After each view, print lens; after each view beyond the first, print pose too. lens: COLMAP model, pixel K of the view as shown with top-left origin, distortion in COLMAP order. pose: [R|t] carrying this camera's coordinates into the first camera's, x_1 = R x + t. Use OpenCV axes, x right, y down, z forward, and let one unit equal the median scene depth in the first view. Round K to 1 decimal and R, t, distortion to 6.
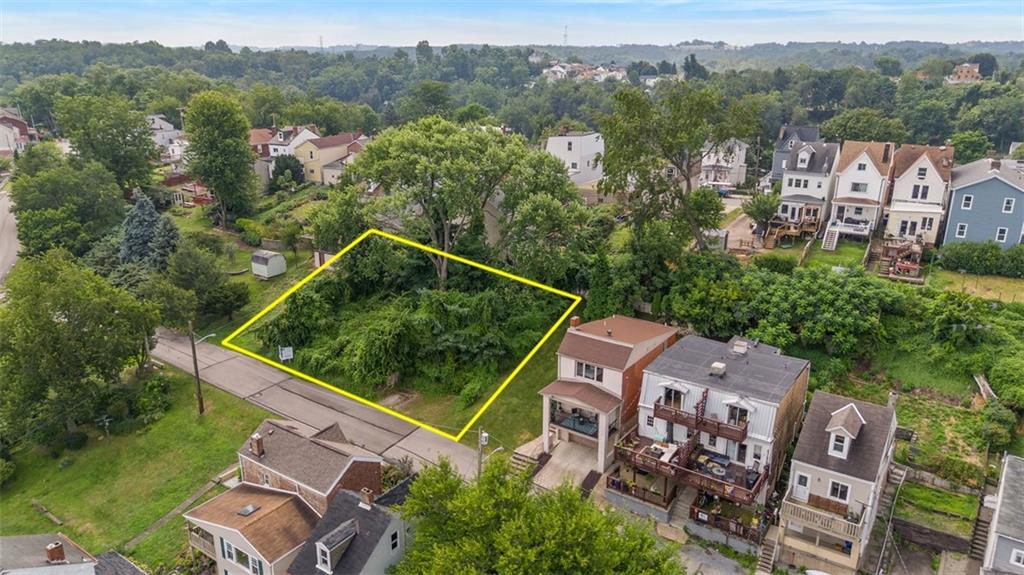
lens RADIAL K [[713.0, 0, 512.0], [0, 713.0, 287.5], [0, 0, 1]] dist [0.052832, -0.041890]
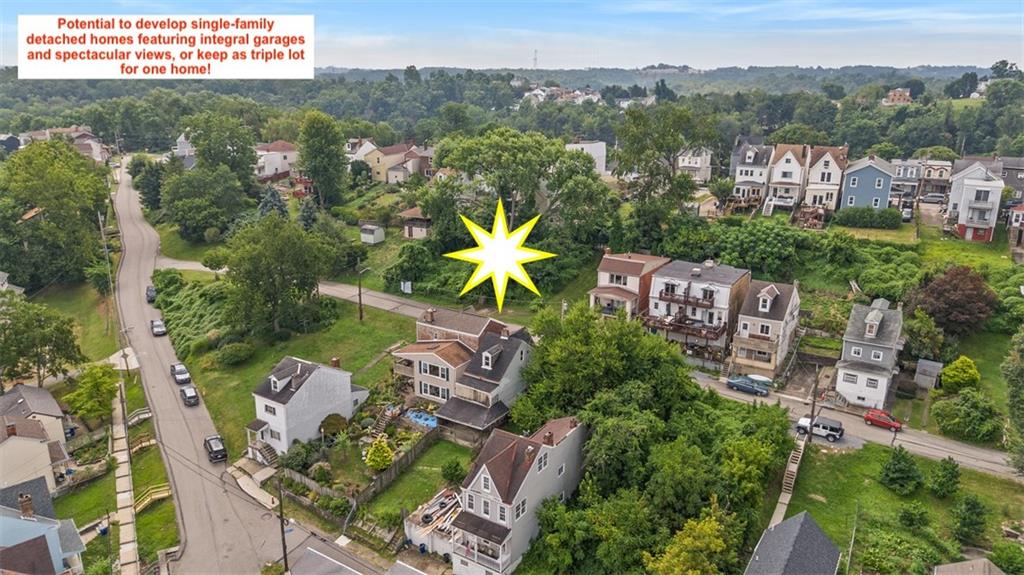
lens RADIAL K [[713.0, 0, 512.0], [0, 713.0, 287.5], [0, 0, 1]] dist [0.052832, -0.041890]
pose [[0.999121, -0.010756, 0.040511, -0.151003], [0.011912, 0.999525, -0.028420, 0.134577], [-0.040186, 0.028878, 0.998775, -0.467114]]
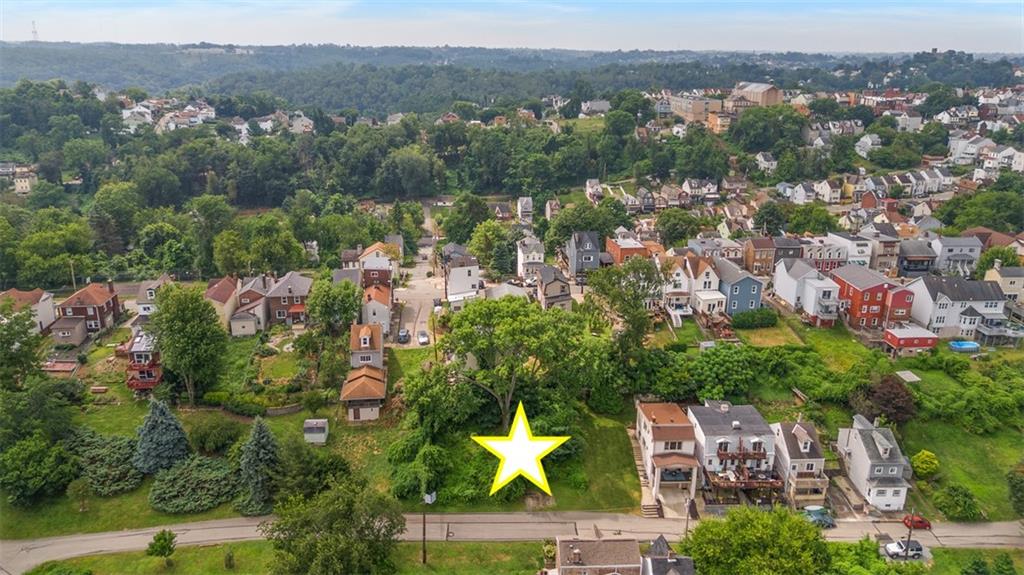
lens RADIAL K [[713.0, 0, 512.0], [0, 713.0, 287.5], [0, 0, 1]] dist [0.052832, -0.041890]
pose [[0.799352, -0.186579, 0.571161, -0.850413], [0.183364, 0.980971, 0.063828, -0.334236], [-0.572201, 0.053709, 0.818353, -0.174083]]
